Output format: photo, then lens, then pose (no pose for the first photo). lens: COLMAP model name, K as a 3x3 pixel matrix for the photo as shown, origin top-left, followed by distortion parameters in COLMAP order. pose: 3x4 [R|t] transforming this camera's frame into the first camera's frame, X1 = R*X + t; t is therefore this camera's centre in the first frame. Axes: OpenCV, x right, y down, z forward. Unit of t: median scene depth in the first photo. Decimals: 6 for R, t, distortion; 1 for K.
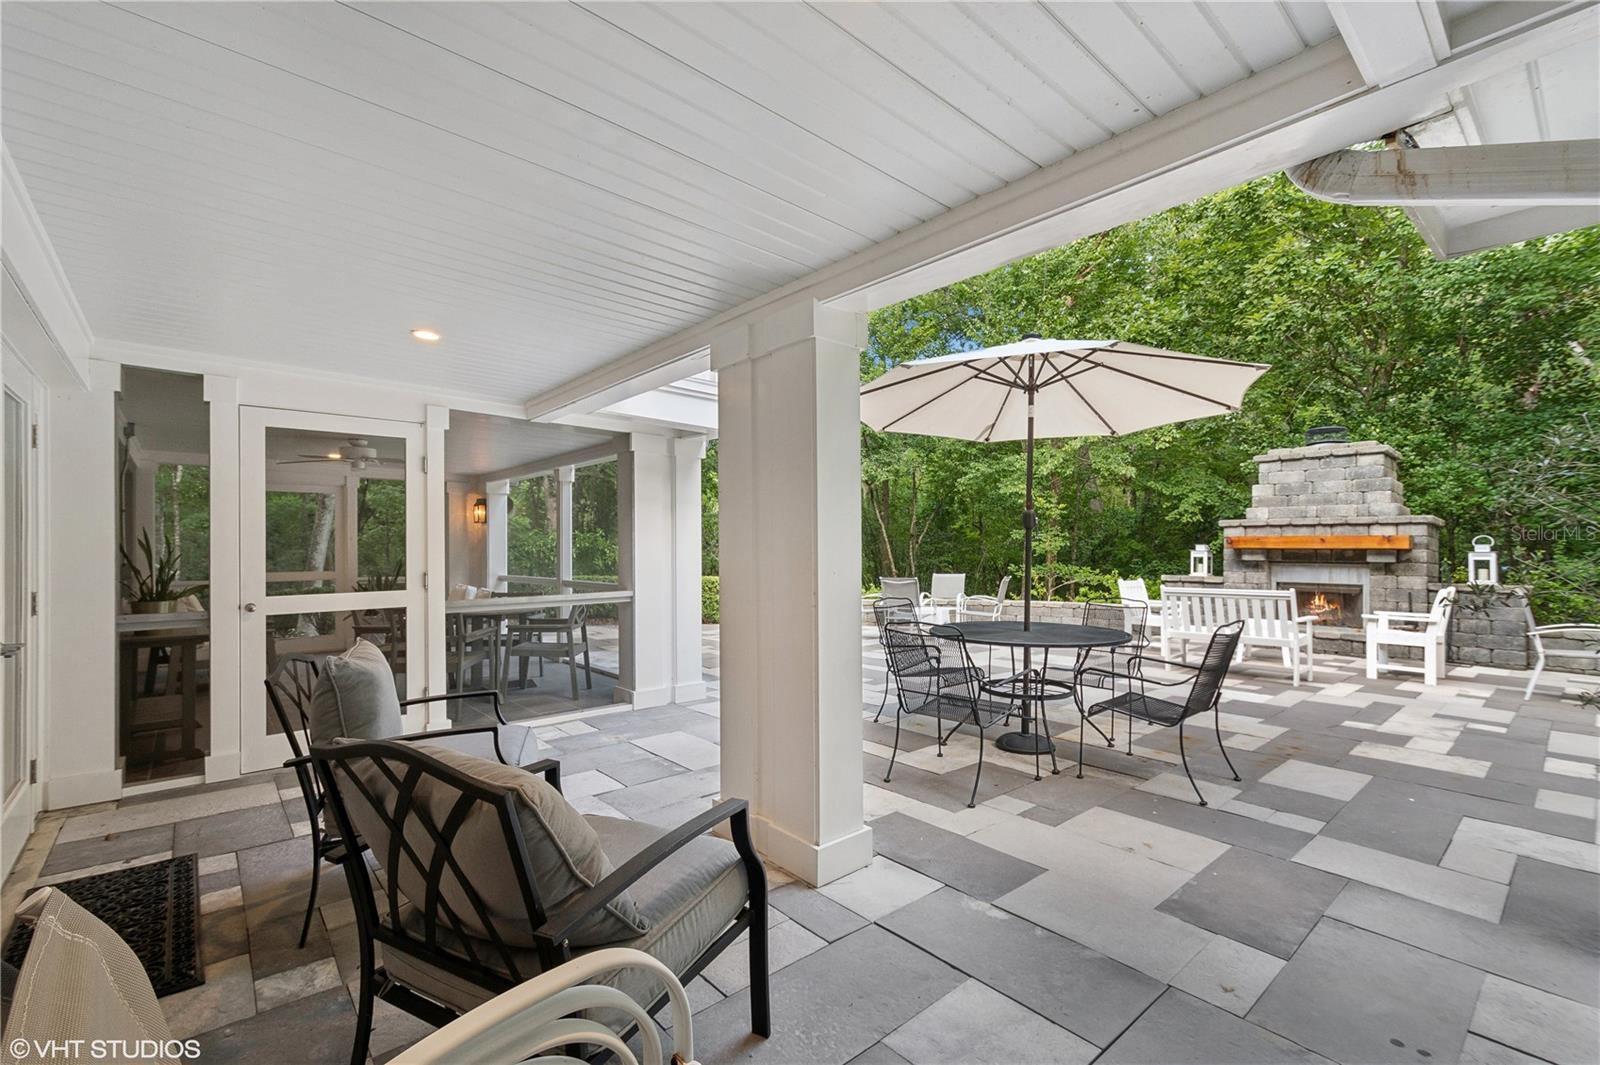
lens RADIAL K [[691.5, 0, 800.9], [0, 691.5, 539.2], [0, 0, 1]] dist [0.001359, 0.000078]
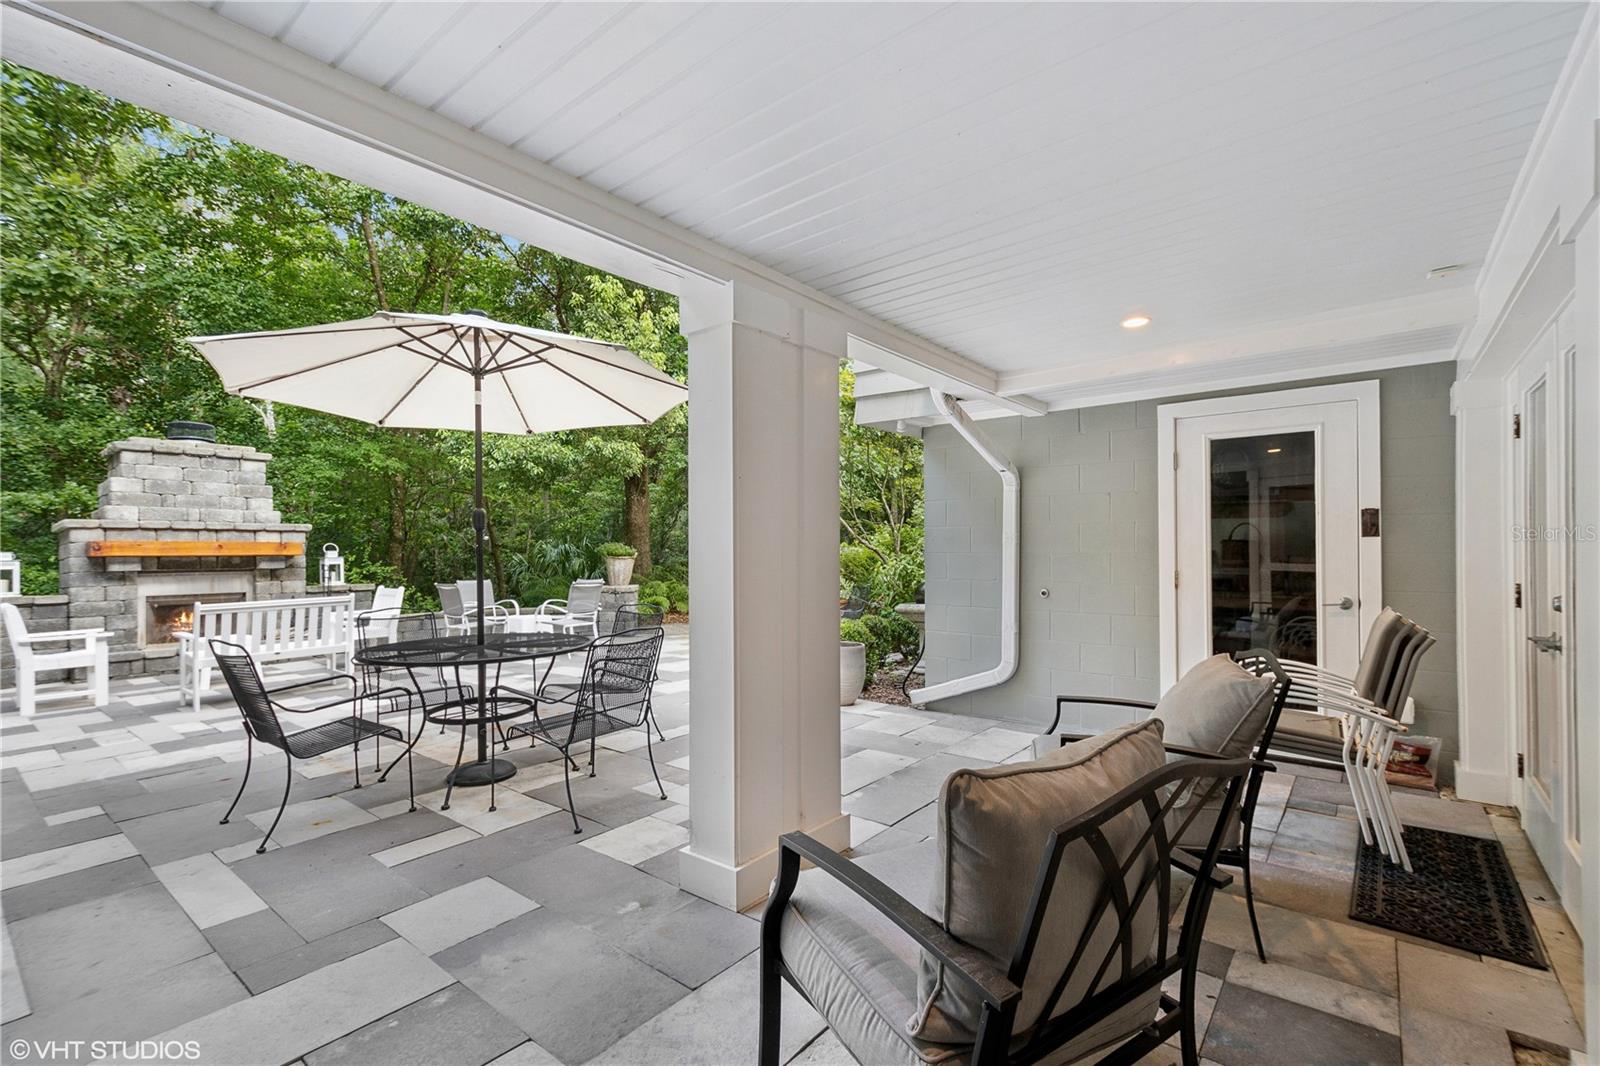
lens RADIAL K [[717.7, 0, 823.4], [0, 717.7, 545.7], [0, 0, 1]] dist [0.000465, -0.000015]
pose [[-0.199022, 0.007918, 0.979963, -0.354385], [-0.003427, 0.999956, -0.008775, 0.006118], [-0.979989, -0.005105, -0.198986, 0.402397]]
